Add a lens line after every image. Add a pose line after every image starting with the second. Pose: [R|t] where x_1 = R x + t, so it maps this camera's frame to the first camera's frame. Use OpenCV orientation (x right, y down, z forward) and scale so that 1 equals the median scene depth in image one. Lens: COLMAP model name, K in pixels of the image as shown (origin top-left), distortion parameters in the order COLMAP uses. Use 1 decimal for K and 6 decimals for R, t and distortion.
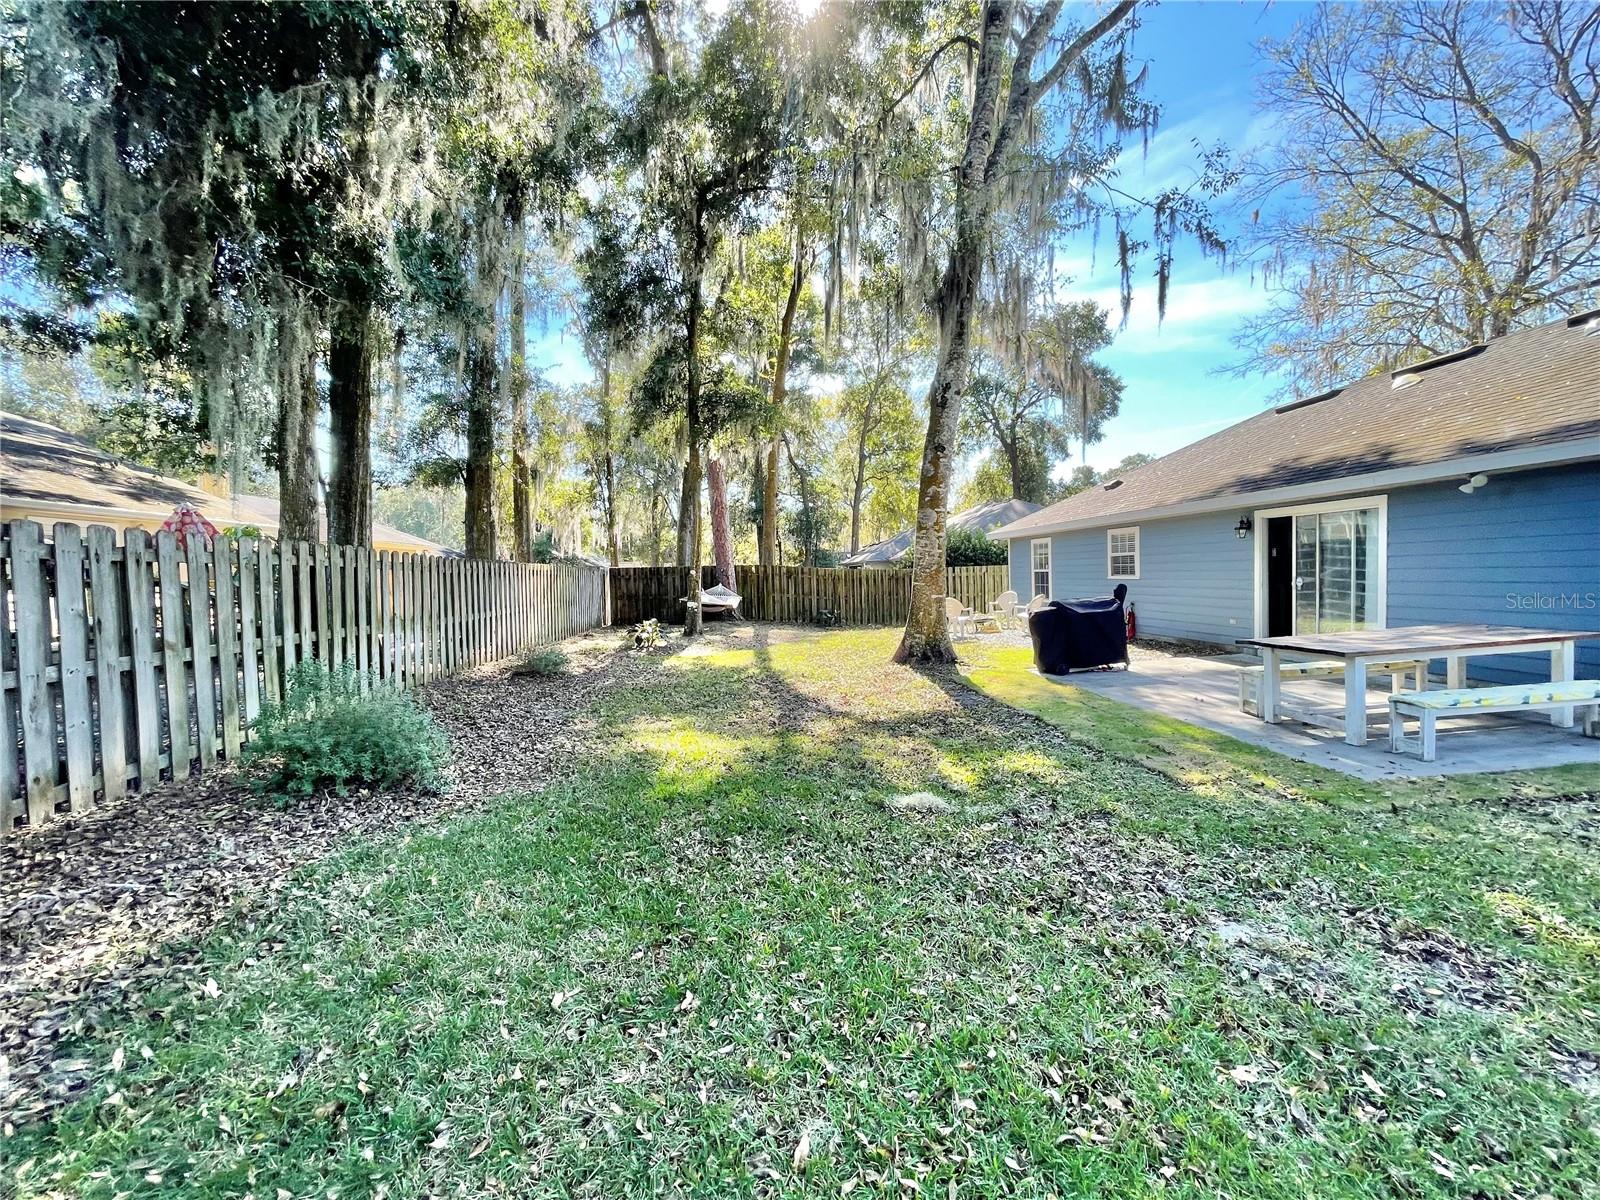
lens RADIAL K [[643.5, 0, 794.9], [0, 643.5, 605.4], [0, 0, 1]] dist [0.000399, -0.000096]
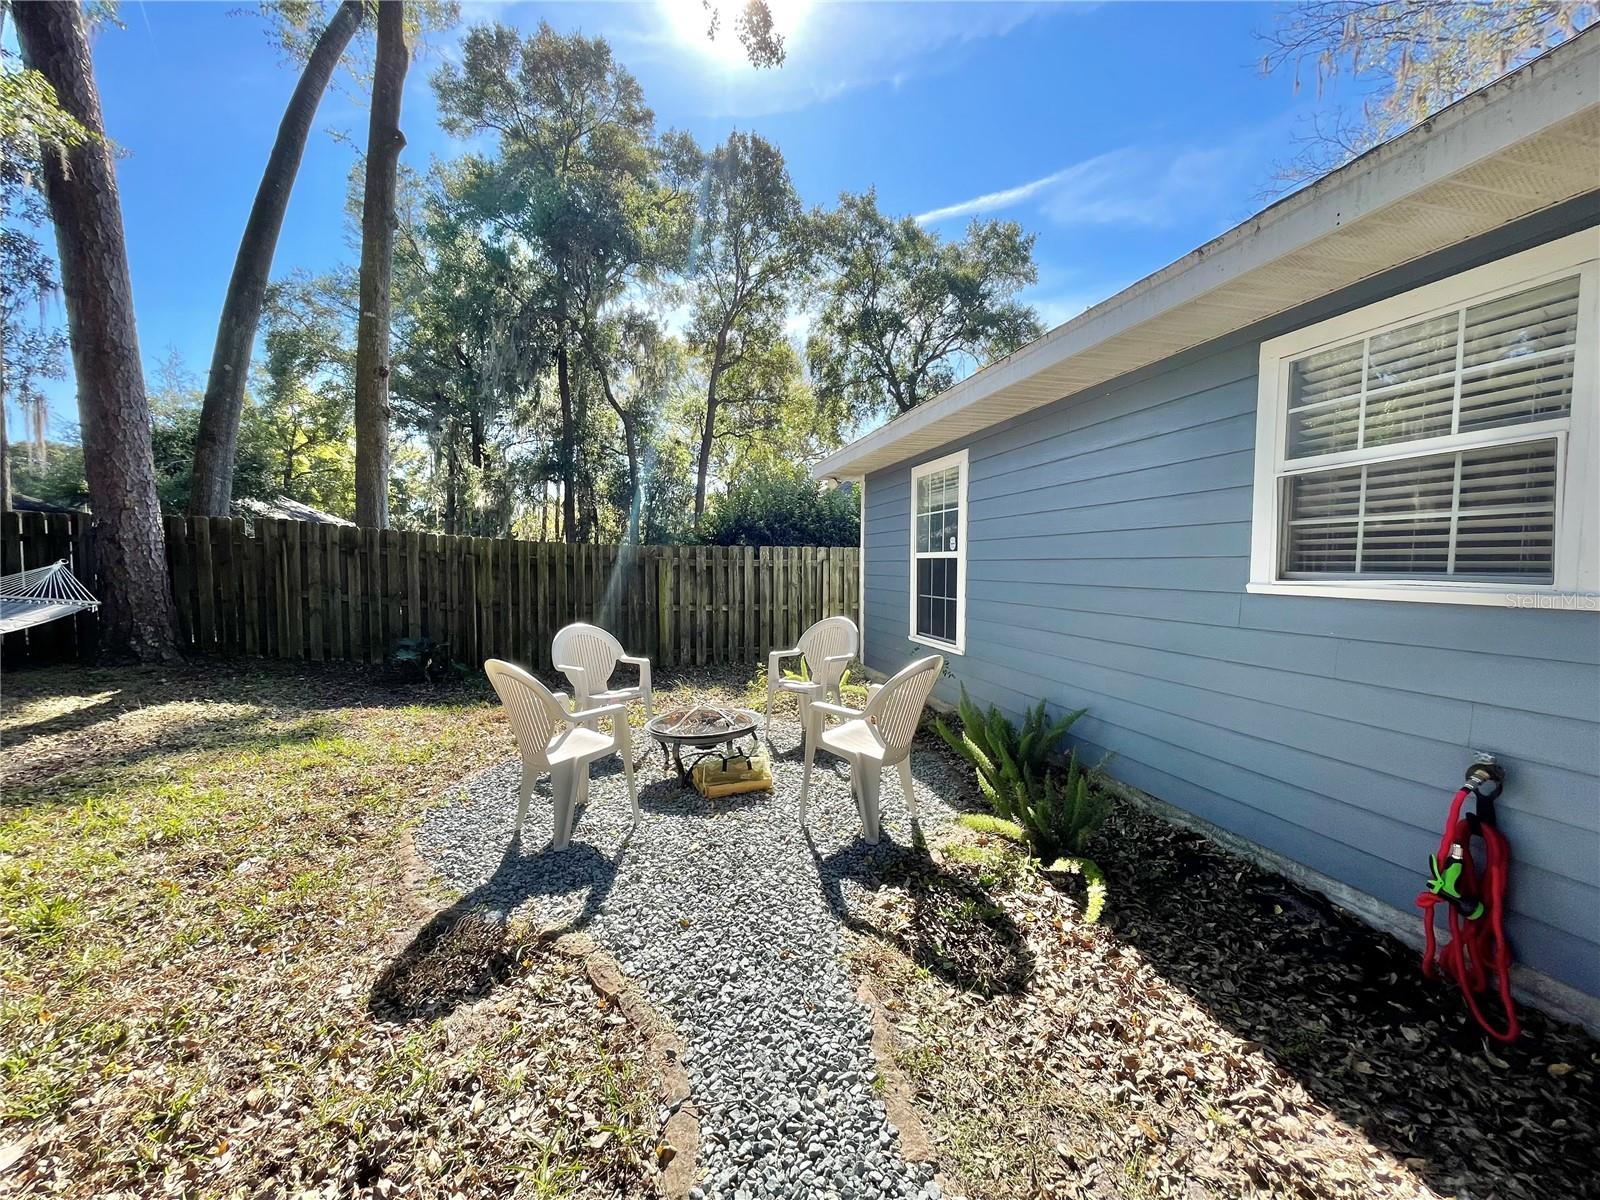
lens RADIAL K [[643.5, 0, 794.9], [0, 643.5, 605.4], [0, 0, 1]] dist [0.000399, -0.000096]
pose [[0.989279, 0.030658, 0.142785, 0.214593], [-0.032449, 0.999421, 0.010233, -0.023619], [-0.142388, -0.014756, 0.989701, 0.553065]]
